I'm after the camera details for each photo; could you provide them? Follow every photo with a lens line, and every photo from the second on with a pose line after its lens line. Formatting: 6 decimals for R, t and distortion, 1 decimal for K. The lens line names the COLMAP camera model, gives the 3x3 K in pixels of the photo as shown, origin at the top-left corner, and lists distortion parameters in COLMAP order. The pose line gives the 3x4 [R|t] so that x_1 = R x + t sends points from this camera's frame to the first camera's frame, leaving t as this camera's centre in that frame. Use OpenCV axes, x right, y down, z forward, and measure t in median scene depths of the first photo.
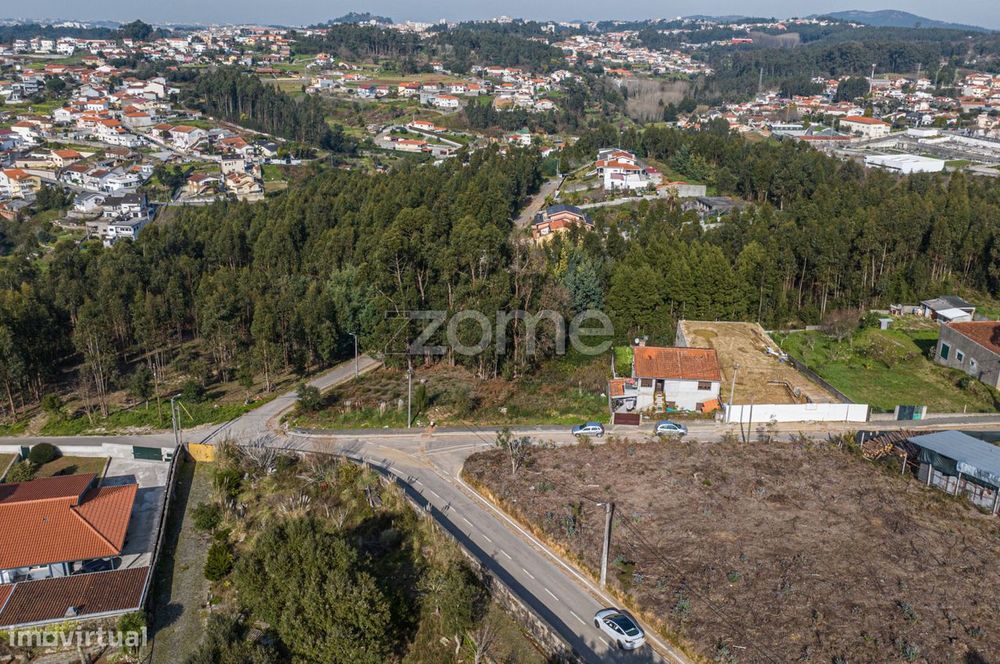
lens RADIAL K [[831.7, 0, 501.2], [0, 831.7, 332.6], [0, 0, 1]] dist [-0.025914, 0.006199]
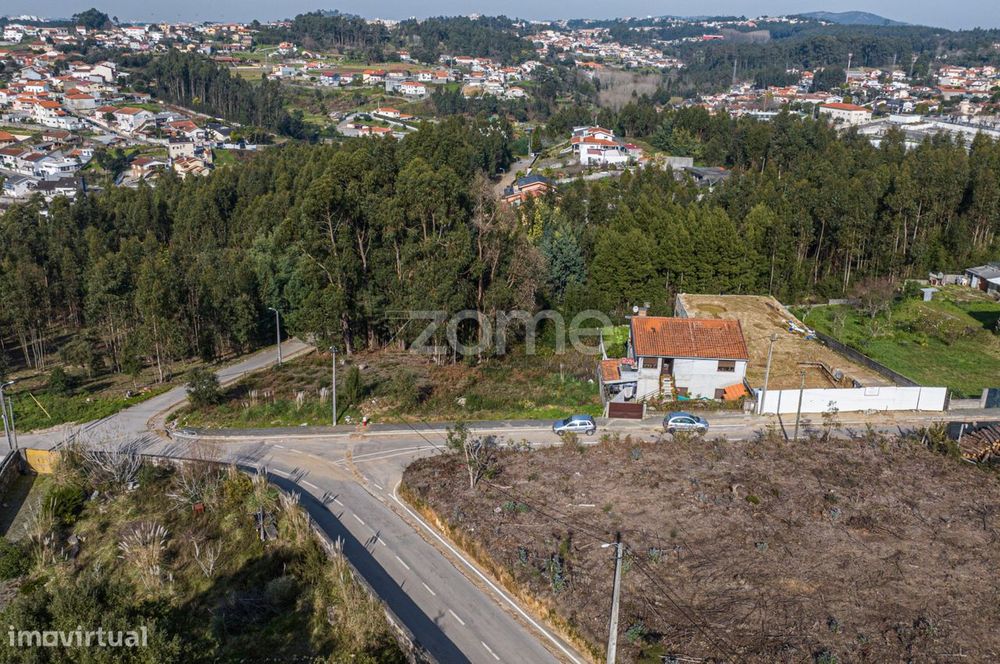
lens RADIAL K [[831.7, 0, 501.2], [0, 831.7, 332.6], [0, 0, 1]] dist [-0.025914, 0.006199]
pose [[0.999427, -0.006713, 0.033182, 0.002981], [0.006742, 0.999977, -0.000747, 0.006703], [-0.033176, 0.000970, 0.999449, 0.051061]]
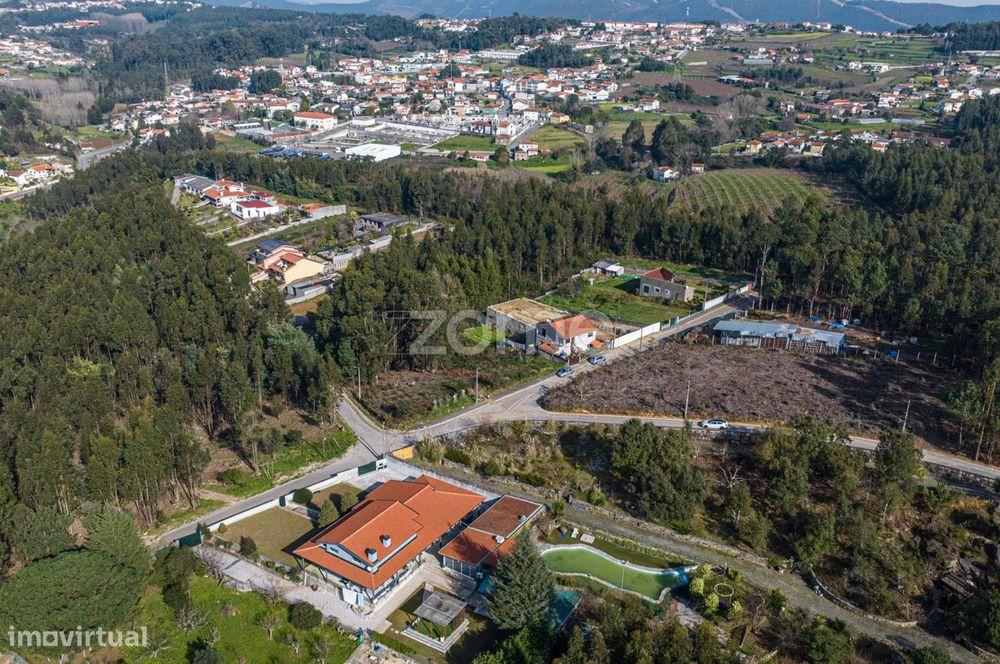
lens RADIAL K [[831.7, 0, 501.2], [0, 831.7, 332.6], [0, 0, 1]] dist [-0.025914, 0.006199]
pose [[0.730322, -0.245412, 0.637497, -0.223626], [0.223116, 0.967752, 0.116943, -0.041651], [-0.645638, 0.056830, 0.761526, -0.060275]]
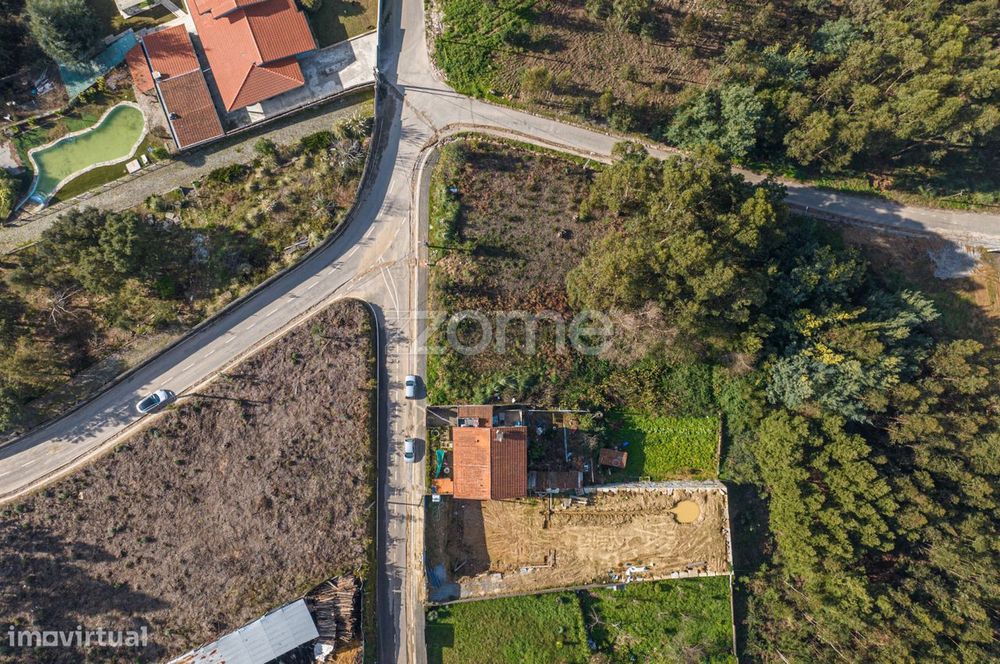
lens RADIAL K [[830.6, 0, 501.5], [0, 830.6, 331.1], [0, 0, 1]] dist [-0.007644, -0.035320]
pose [[0.087841, 0.996134, -0.001233, 0.005689], [-0.331115, 0.030366, 0.943102, -0.226839], [0.939493, -0.082435, 0.332502, 0.139209]]
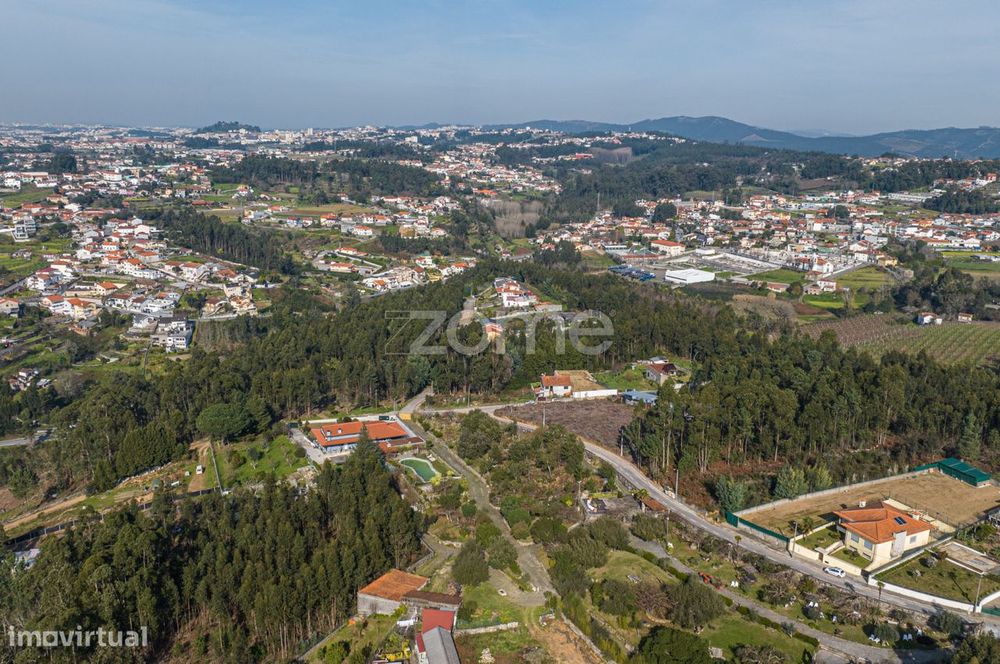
lens RADIAL K [[830.6, 0, 501.5], [0, 830.6, 331.1], [0, 0, 1]] dist [-0.007644, -0.035320]
pose [[0.985742, -0.035674, 0.164440, -0.095701], [0.053450, 0.993037, -0.104975, 0.033449], [-0.159550, 0.112268, 0.980785, -0.391746]]
